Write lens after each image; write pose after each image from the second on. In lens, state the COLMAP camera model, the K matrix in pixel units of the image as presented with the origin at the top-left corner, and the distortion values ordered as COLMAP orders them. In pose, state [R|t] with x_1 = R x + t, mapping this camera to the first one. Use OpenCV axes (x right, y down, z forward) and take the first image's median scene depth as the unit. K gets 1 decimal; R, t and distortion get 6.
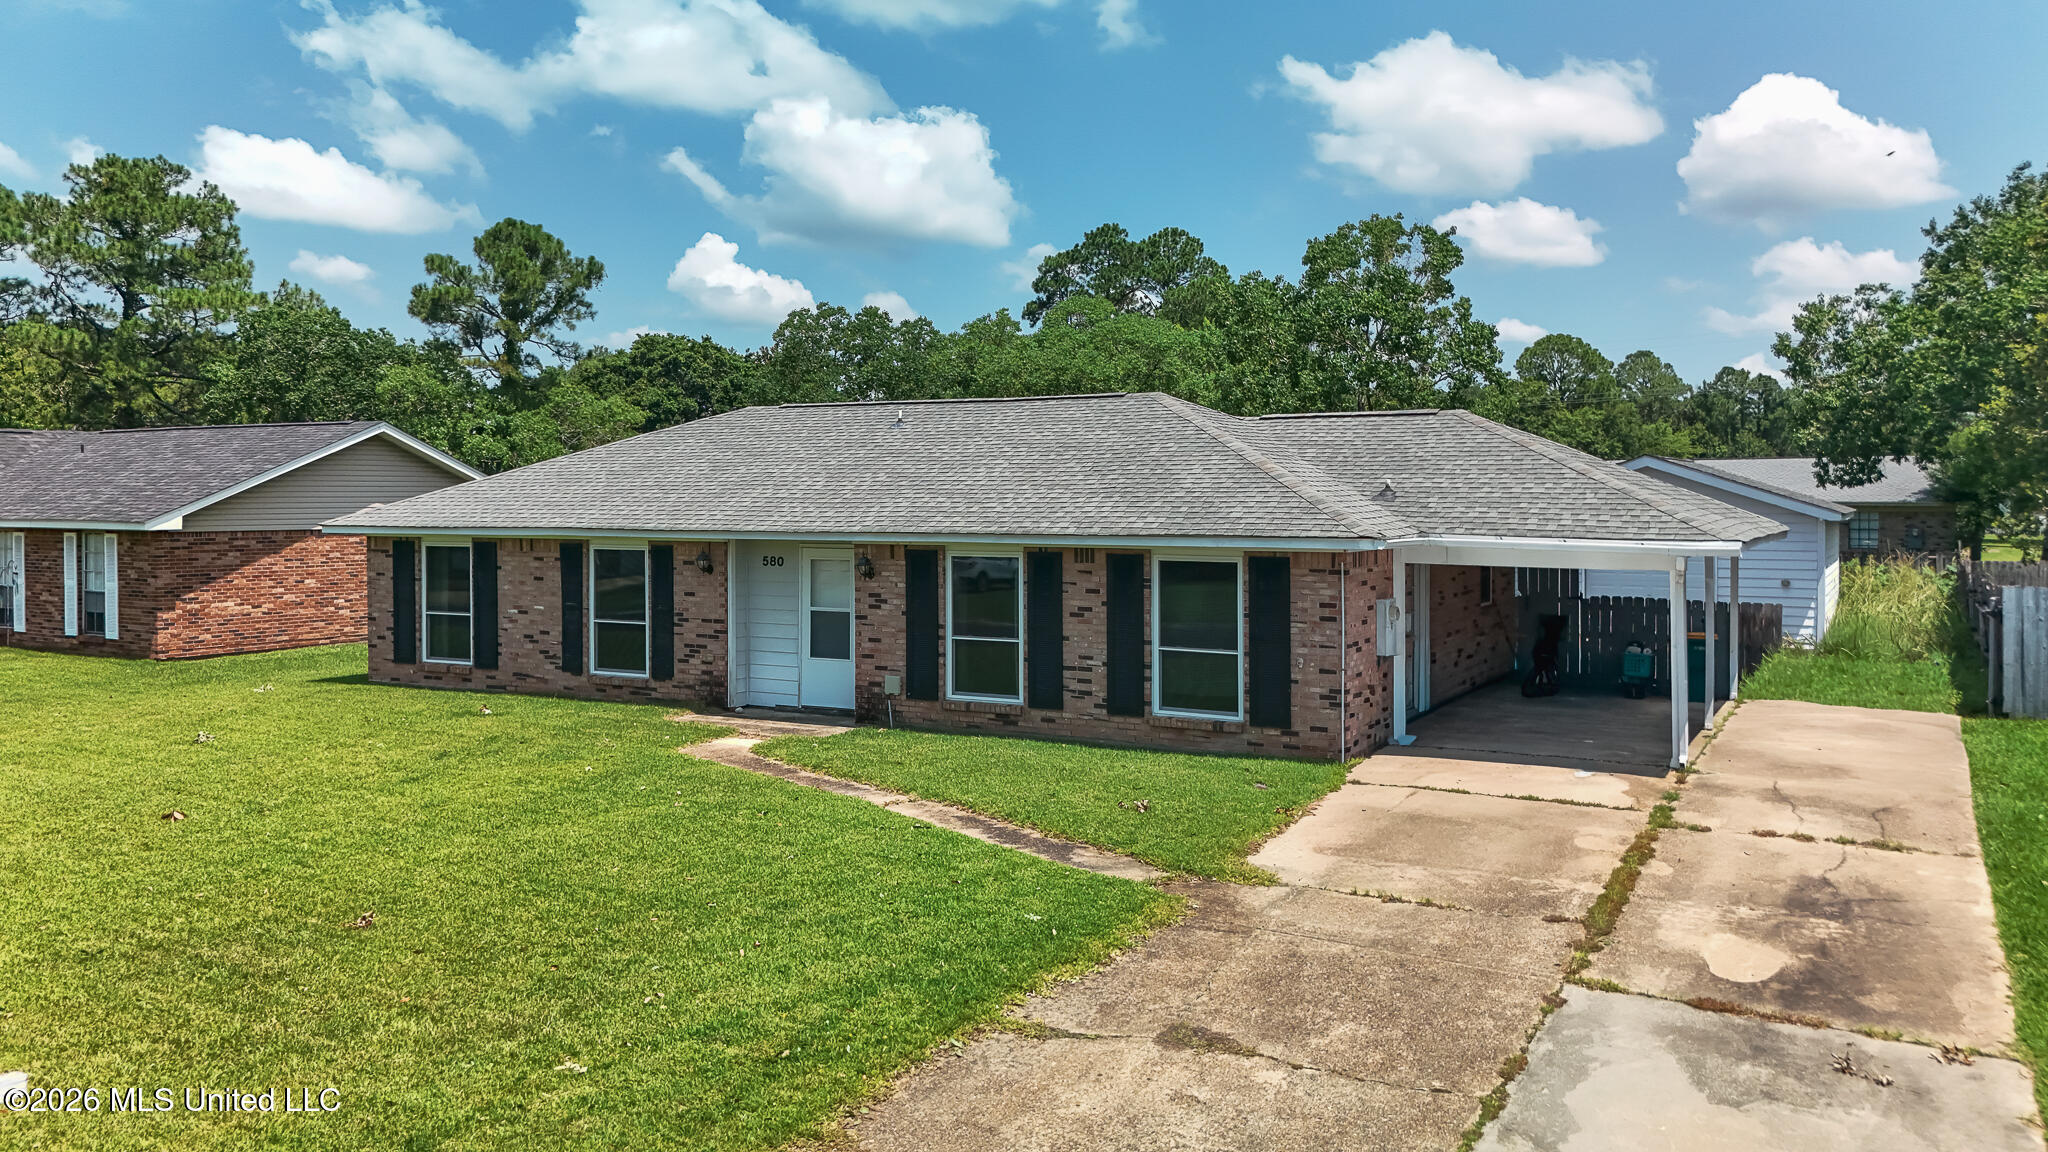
lens RADIAL K [[1555.9, 0, 1057.3], [0, 1555.9, 570.7], [0, 0, 1]] dist [0.071910, -0.038315]
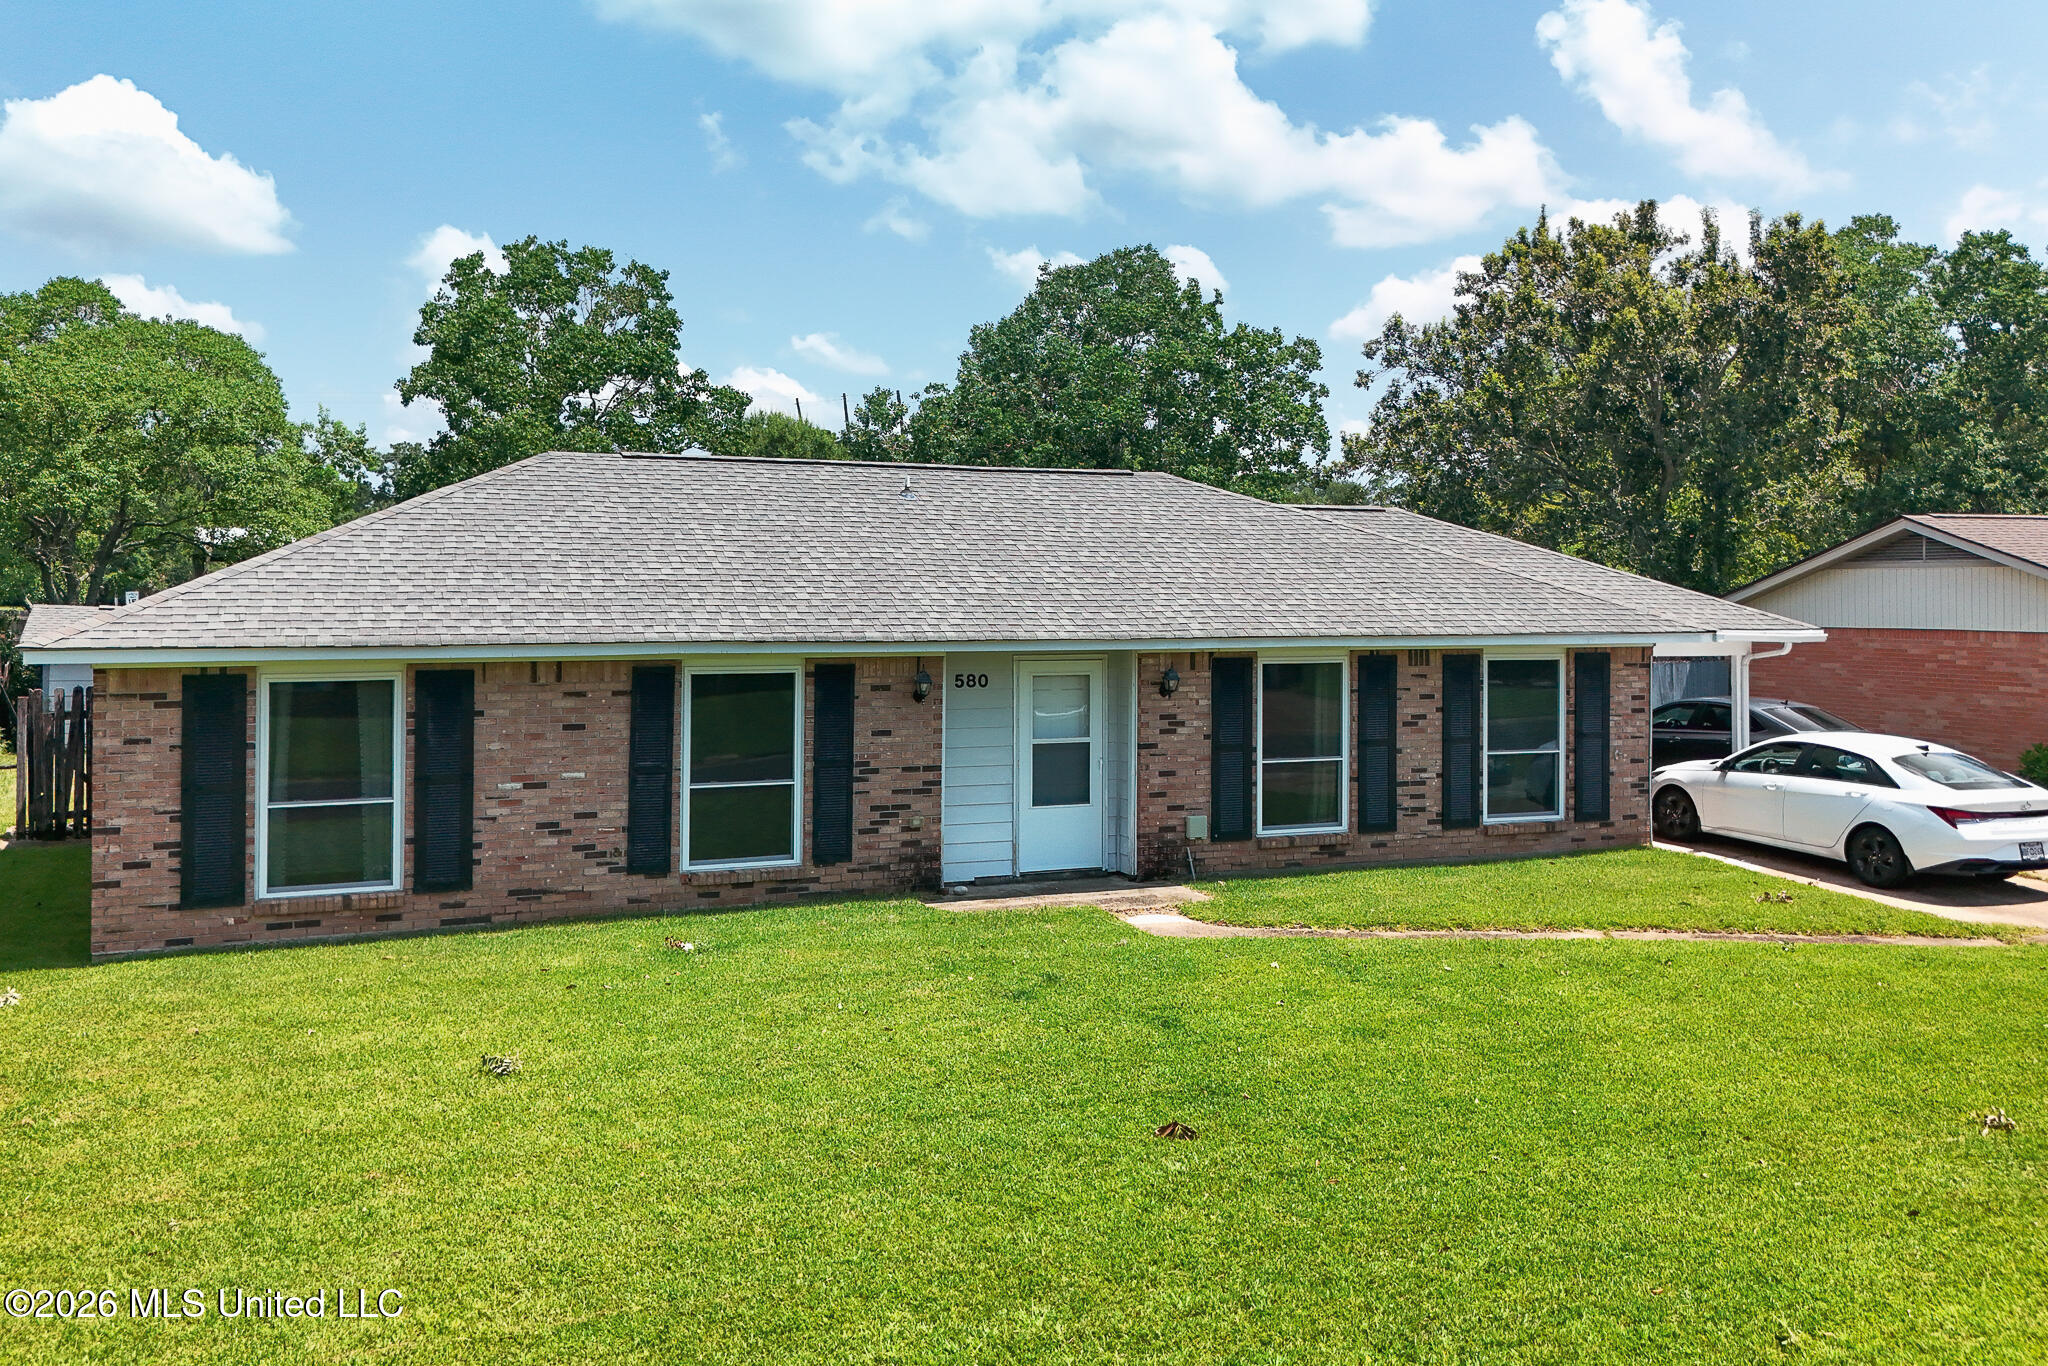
lens RADIAL K [[1835.7, 0, 1017.4], [0, 1835.7, 670.2], [0, 0, 1]] dist [0.107731, -0.131606]
pose [[0.606455, -0.034664, 0.794362, -0.849670], [0.034058, 0.999265, 0.017604, -0.025453], [-0.794388, 0.016378, 0.607190, 0.462646]]
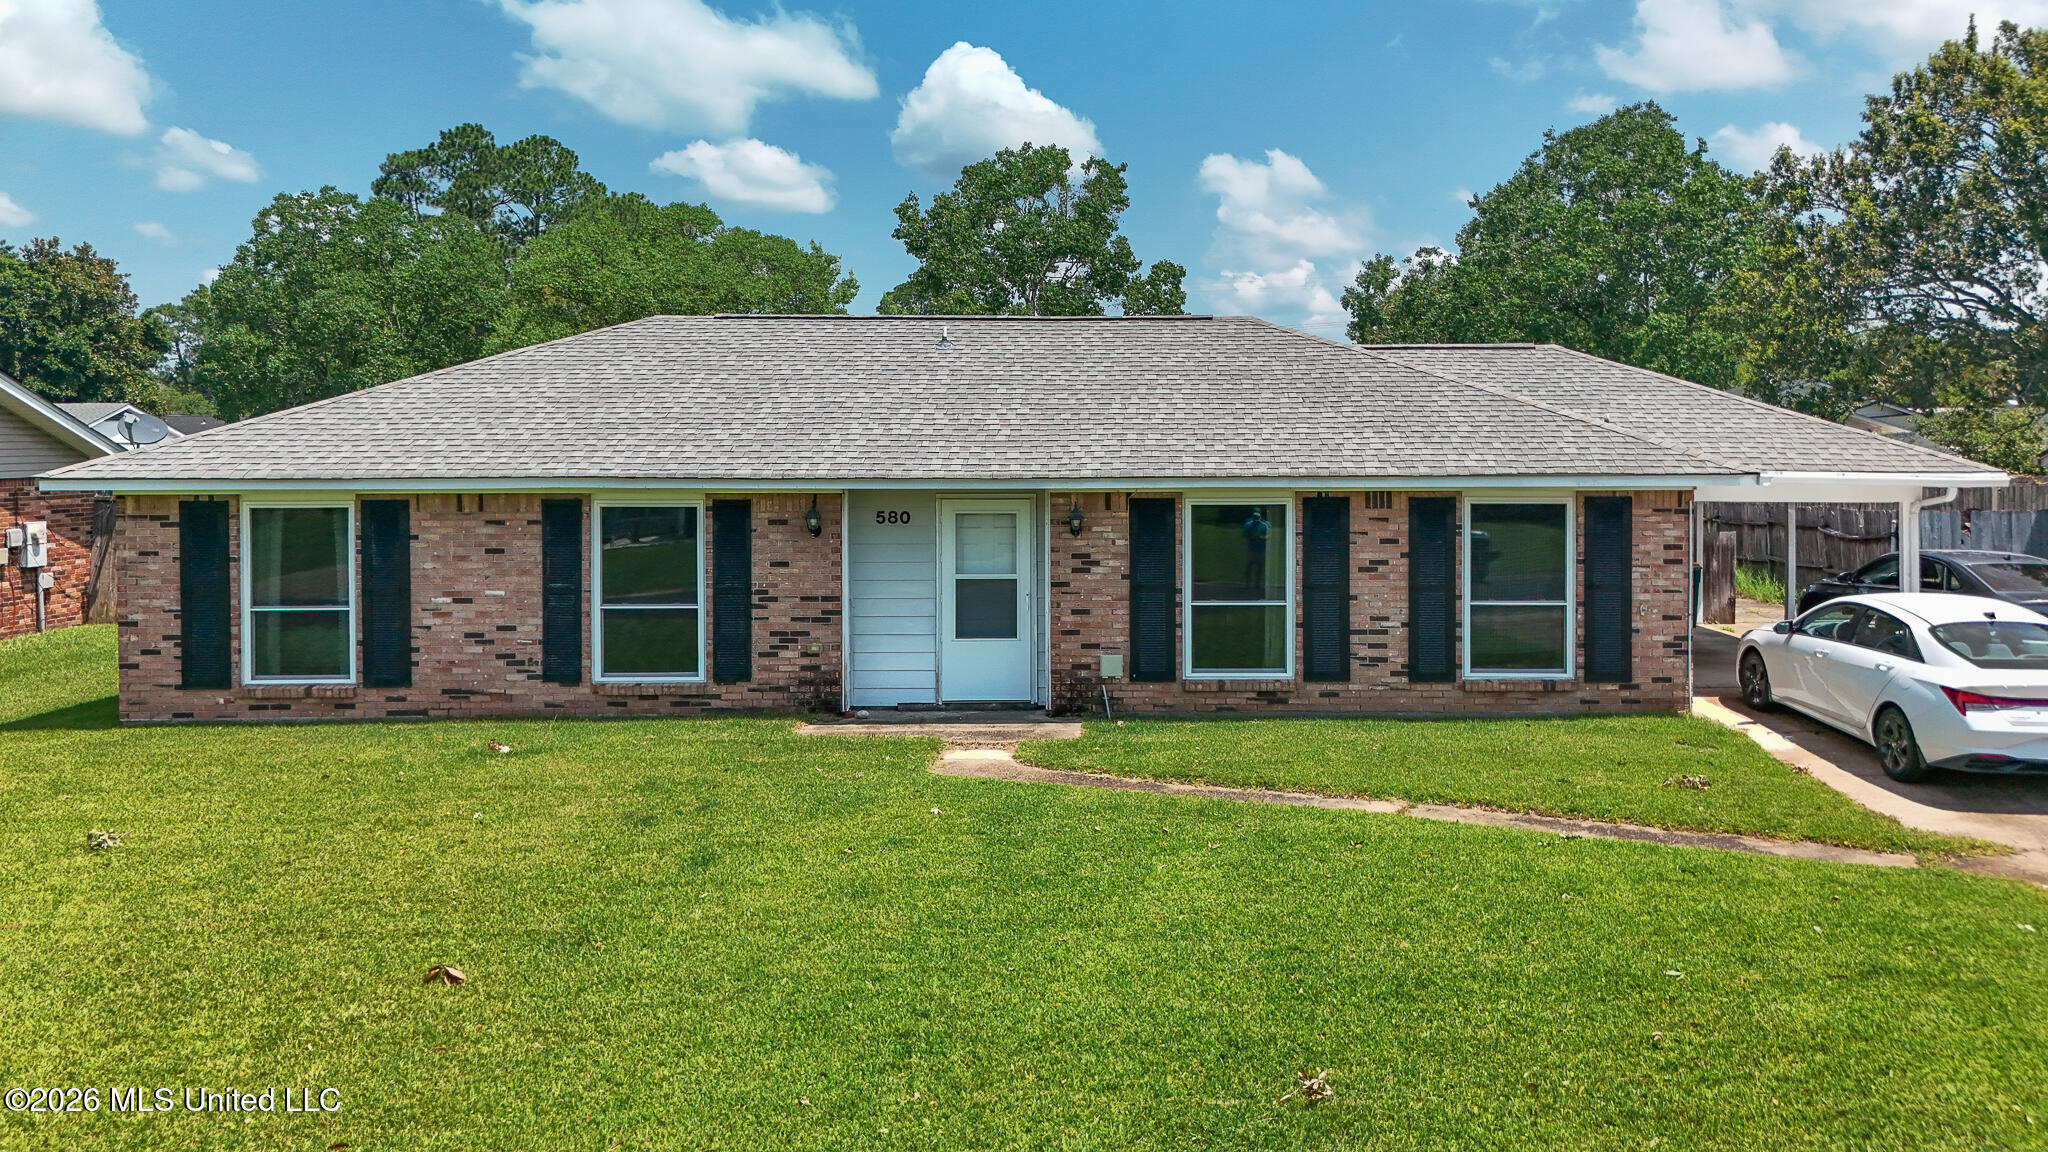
lens RADIAL K [[1555.9, 0, 1028.7], [0, 1555.9, 544.3], [0, 0, 1]] dist [0.071910, -0.038315]
pose [[0.870147, -0.035215, 0.491532, -0.500569], [0.025347, 0.999321, 0.026725, -0.011572], [-0.492140, -0.010796, 0.870449, 0.297794]]
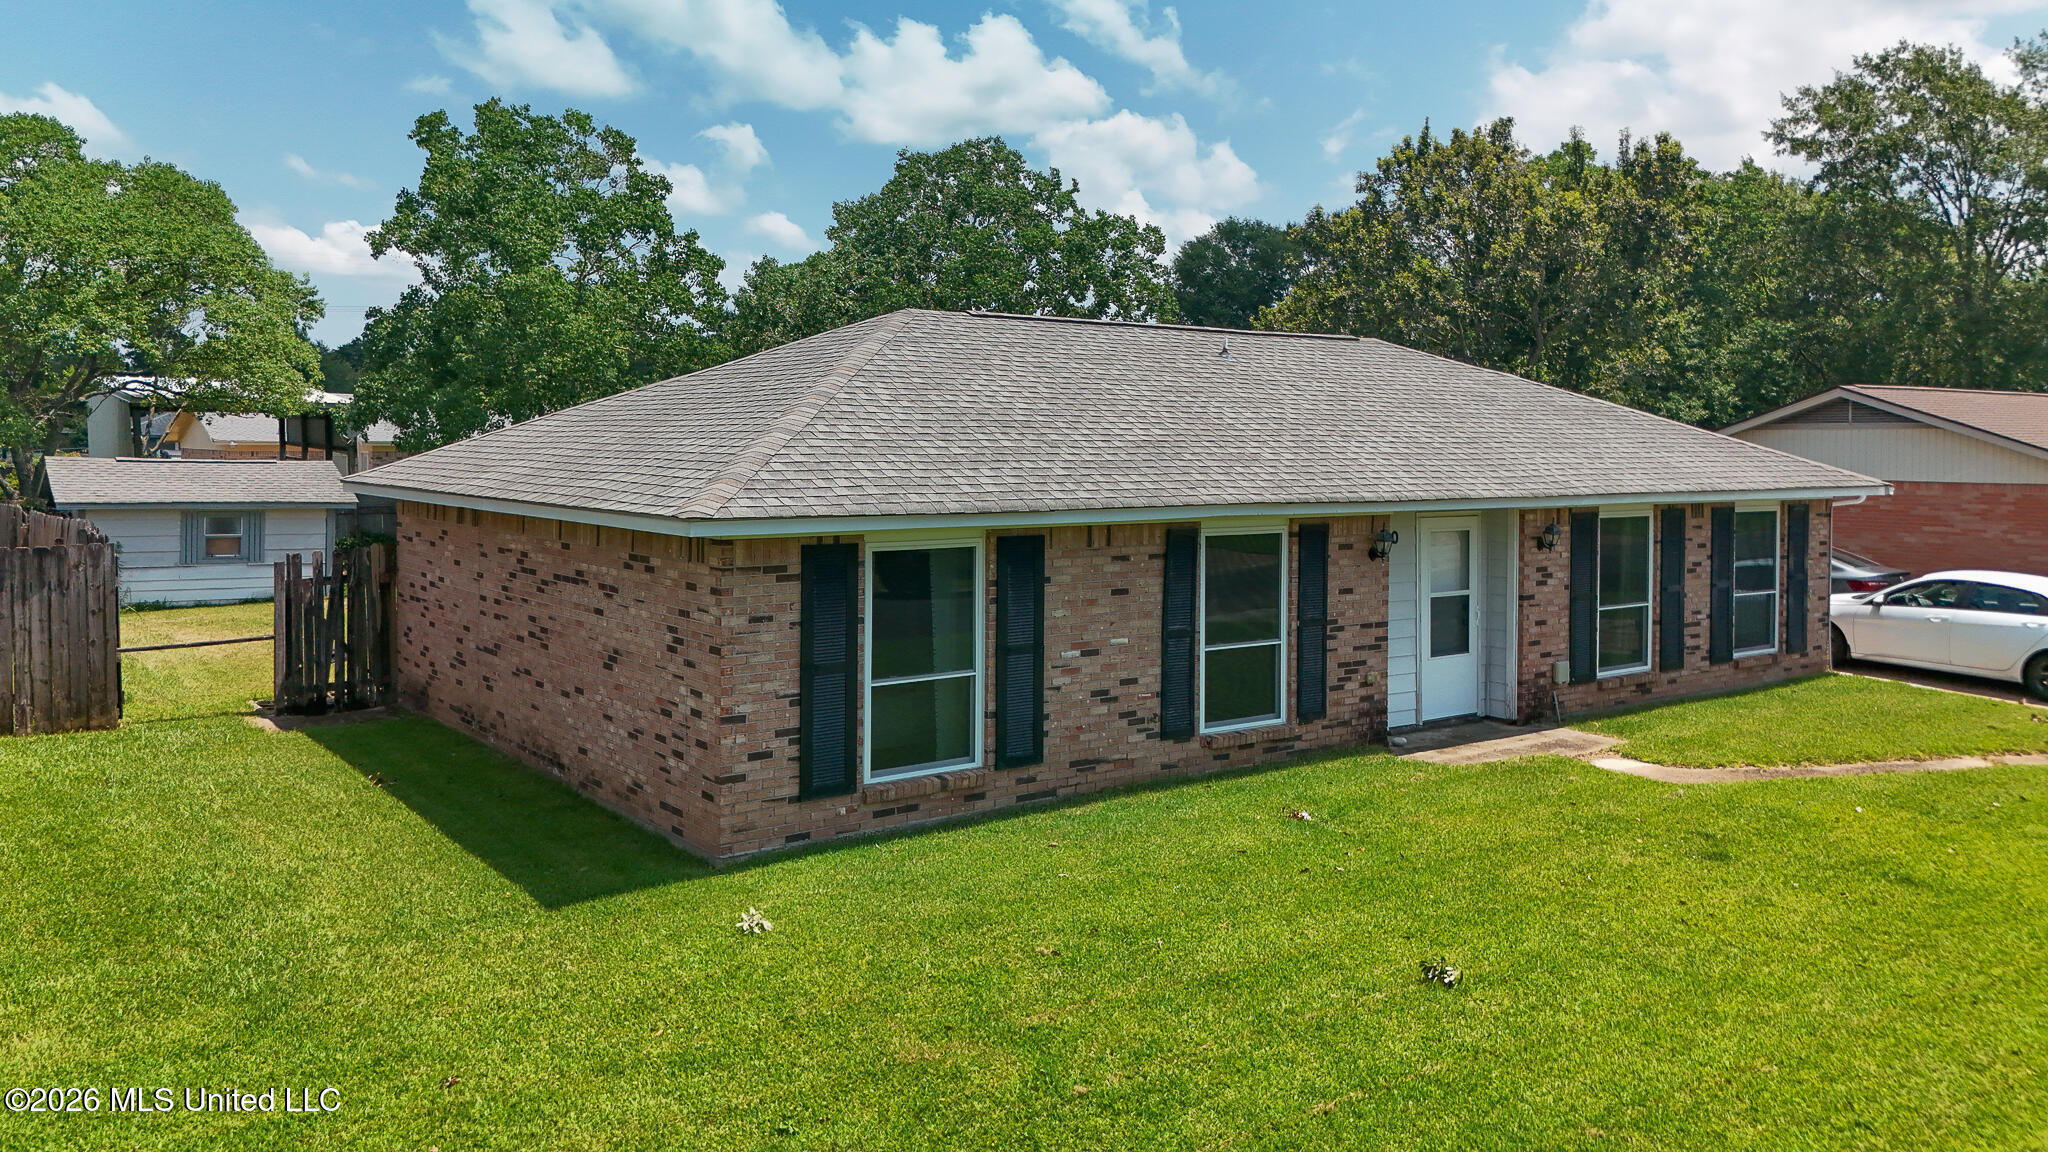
lens RADIAL K [[1555.9, 0, 1040.0], [0, 1555.9, 575.4], [0, 0, 1]] dist [0.071910, -0.038315]
pose [[0.403405, -0.063104, 0.912843, -0.939283], [0.052118, 0.997584, 0.045930, -0.031921], [-0.913536, 0.029047, 0.405719, 0.847779]]
